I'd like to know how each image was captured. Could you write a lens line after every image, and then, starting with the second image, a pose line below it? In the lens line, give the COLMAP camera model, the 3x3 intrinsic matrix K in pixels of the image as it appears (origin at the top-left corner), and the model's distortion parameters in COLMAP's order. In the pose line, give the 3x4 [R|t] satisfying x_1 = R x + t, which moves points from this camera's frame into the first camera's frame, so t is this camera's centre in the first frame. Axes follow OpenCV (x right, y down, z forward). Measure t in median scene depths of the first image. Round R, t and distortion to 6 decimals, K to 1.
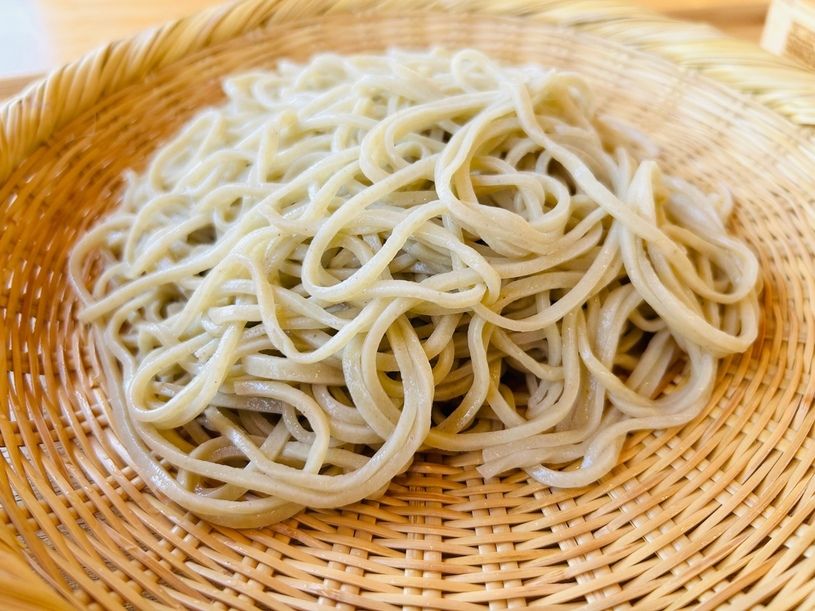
lens RADIAL K [[658.3, 0, 406.9], [0, 658.3, 306.4], [0, 0, 1]] dist [-0.041388, -0.000618]
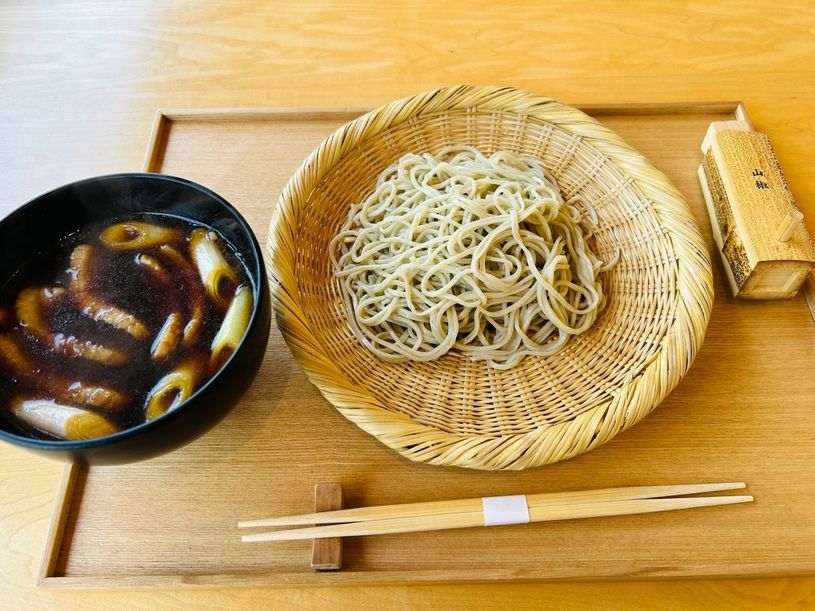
lens RADIAL K [[658.3, 0, 408.2], [0, 658.3, 304.7], [0, 0, 1]] dist [-0.041388, -0.000618]
pose [[0.977993, 0.175943, -0.112129, 0.126417], [-0.142177, 0.955358, 0.258993, -0.703900], [0.152691, -0.237351, 0.959349, -1.817175]]
